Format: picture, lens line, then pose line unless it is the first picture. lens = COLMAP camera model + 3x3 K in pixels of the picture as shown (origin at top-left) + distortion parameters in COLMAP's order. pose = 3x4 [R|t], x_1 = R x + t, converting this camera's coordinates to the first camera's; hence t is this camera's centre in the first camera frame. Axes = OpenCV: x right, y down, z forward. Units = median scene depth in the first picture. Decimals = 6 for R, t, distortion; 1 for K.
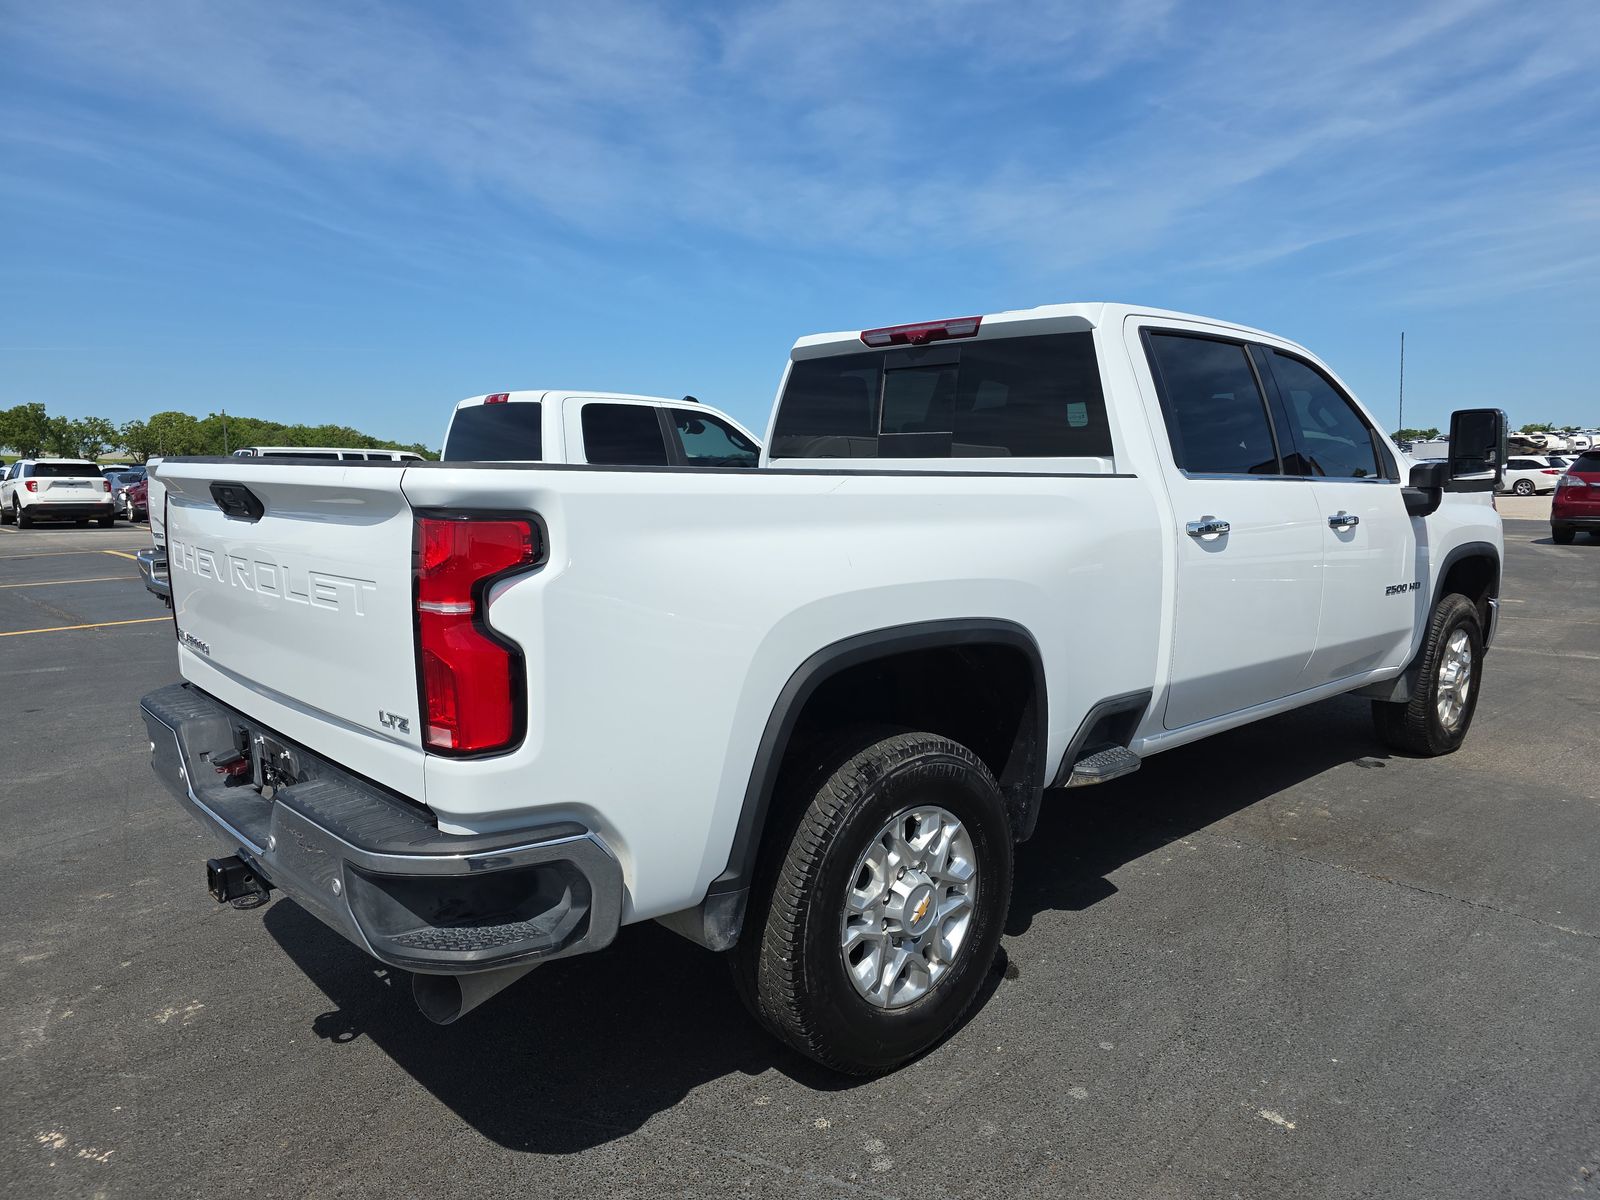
lens RADIAL K [[1089.8, 0, 809.3], [0, 1089.8, 642.3], [0, 0, 1]] dist [0.061556, -0.051664]
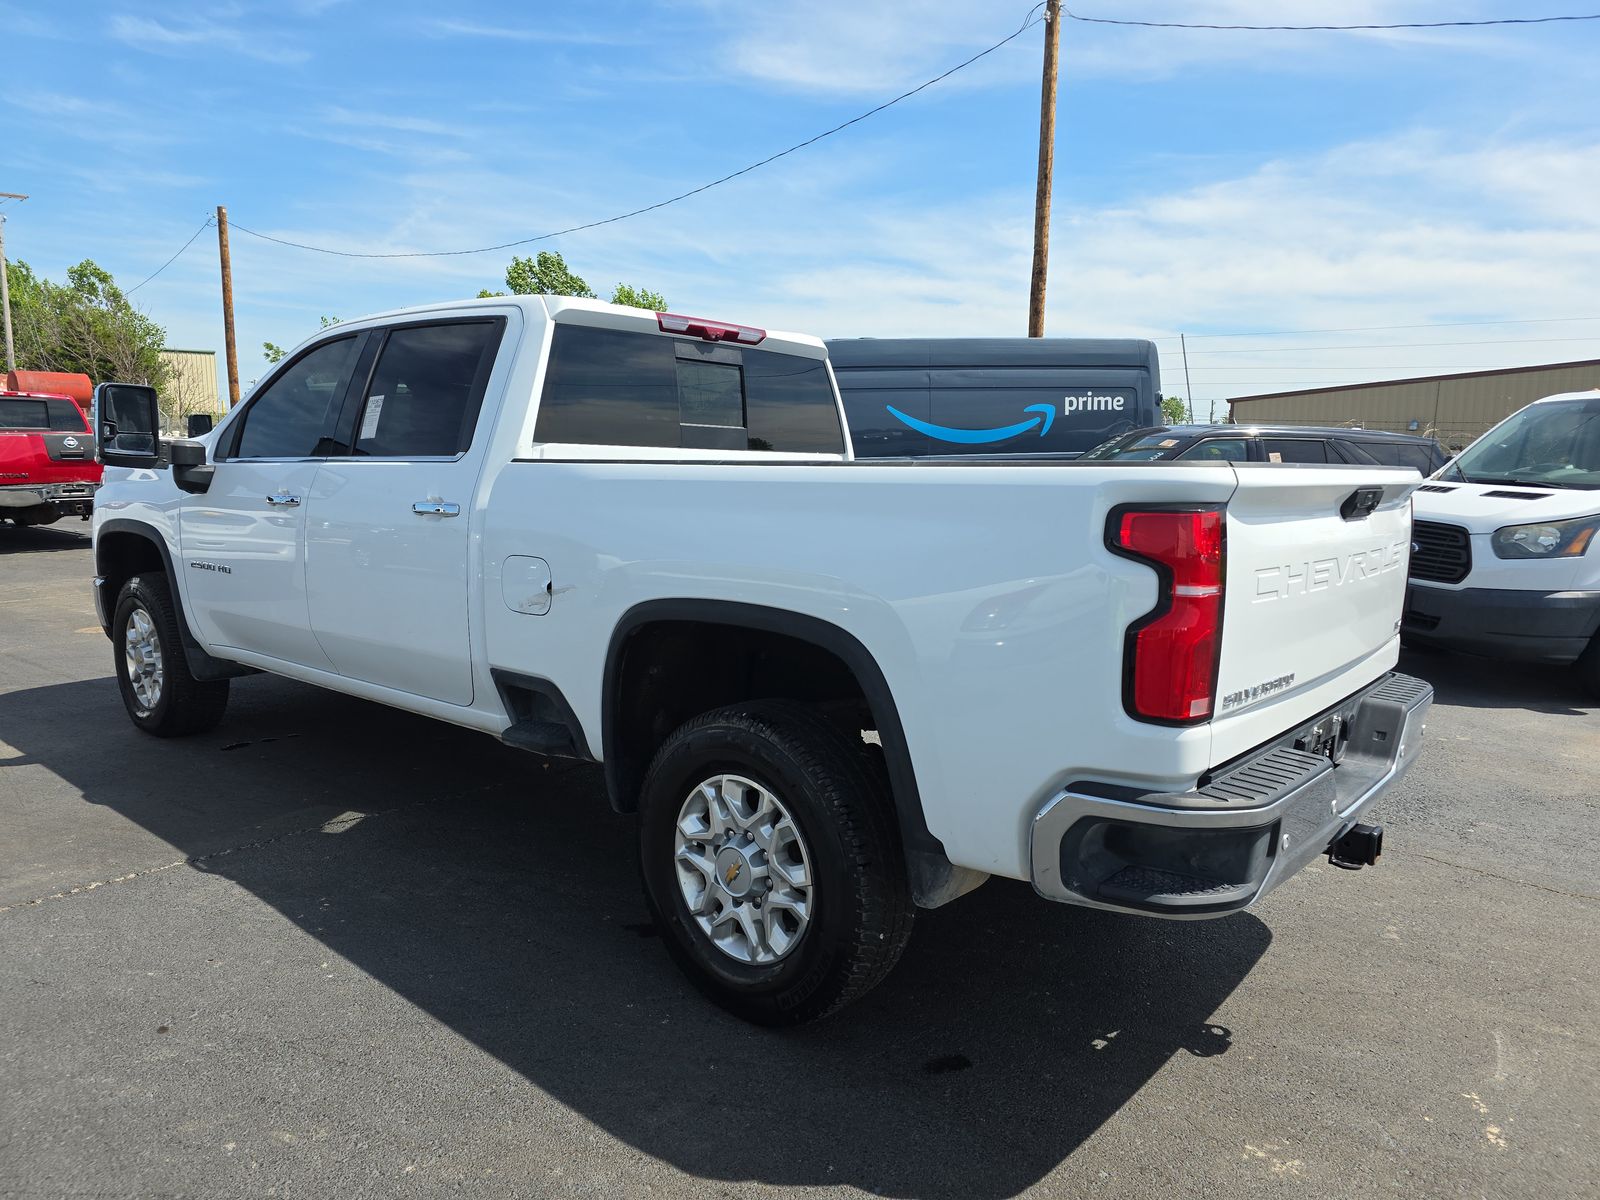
lens RADIAL K [[1081.9, 0, 838.0], [0, 1081.9, 633.3], [0, 0, 1]] dist [0.067362, -0.052562]
pose [[-0.148924, -0.160006, 0.975817, -0.922124], [0.137450, 0.973893, 0.180667, -0.163666], [-0.979249, 0.161032, -0.123043, 1.004155]]
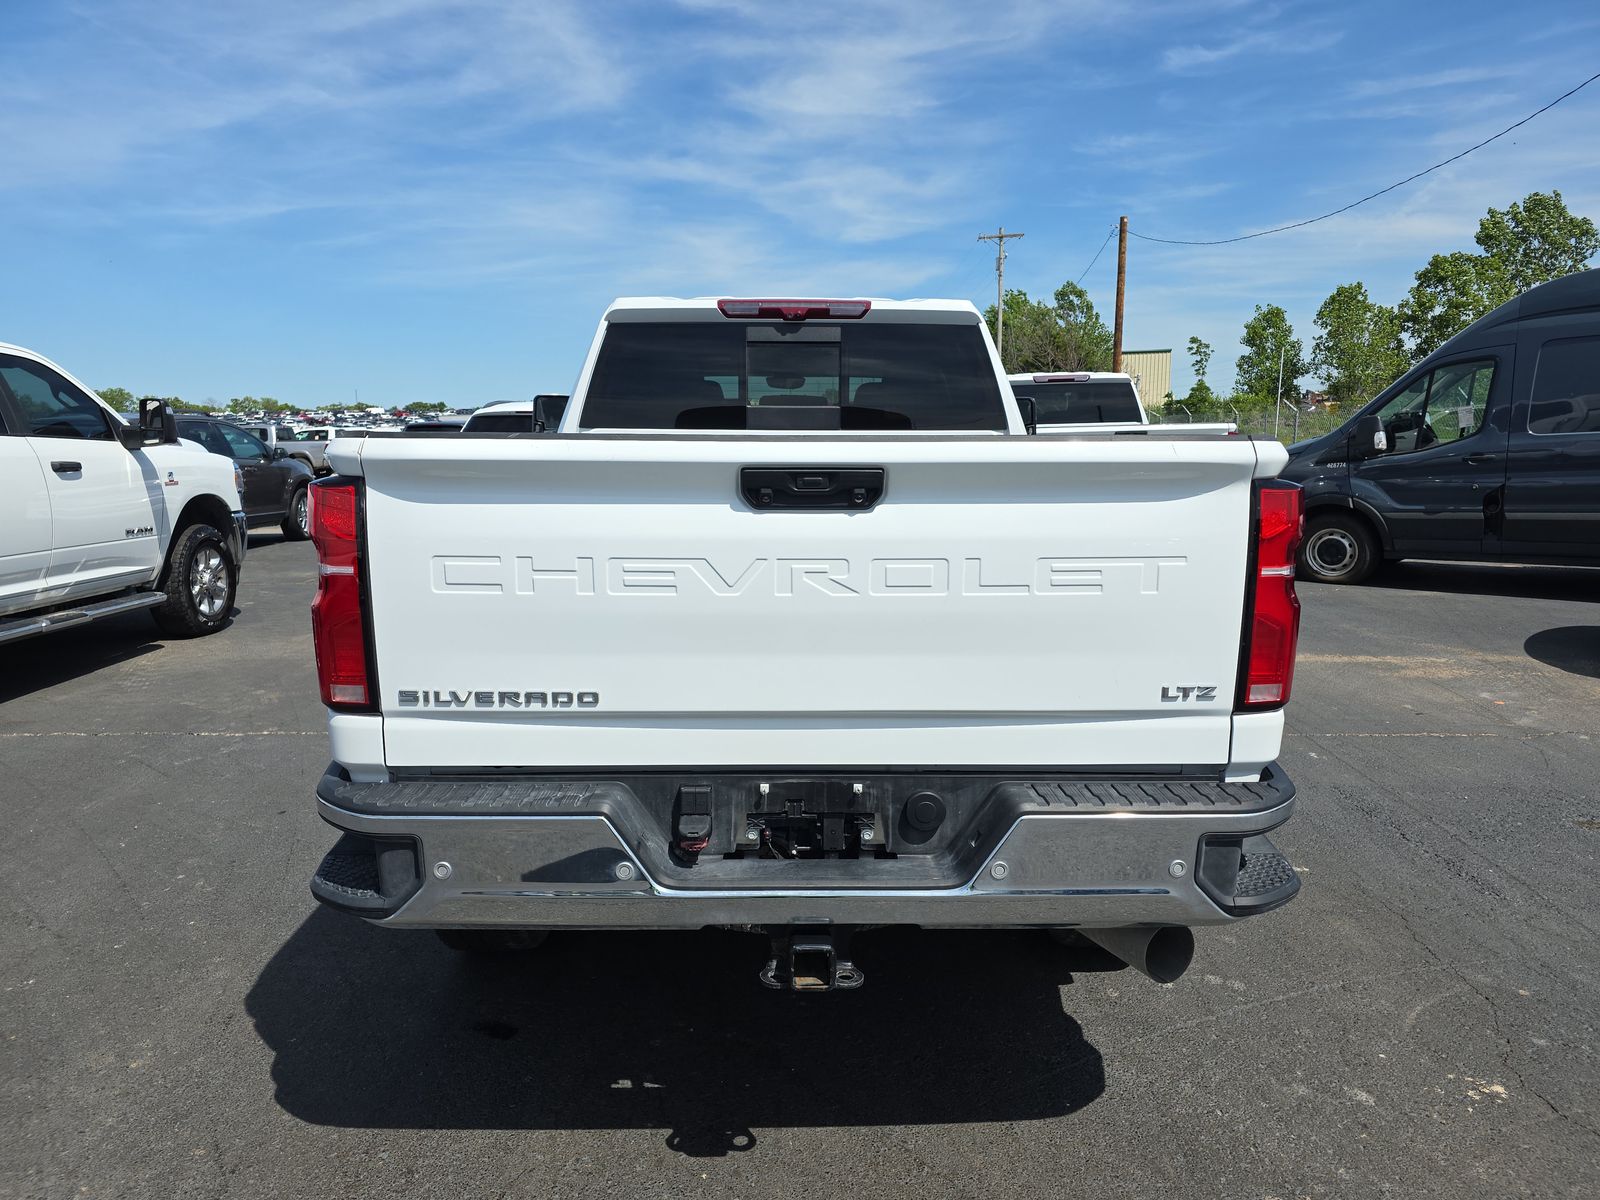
lens RADIAL K [[1089.8, 0, 809.3], [0, 1089.8, 642.3], [0, 0, 1]] dist [0.061556, -0.051664]
pose [[0.659705, -0.139938, 0.738381, -0.668598], [0.119700, 0.989534, 0.080591, -0.048843], [-0.741931, 0.035218, 0.669551, 0.287841]]
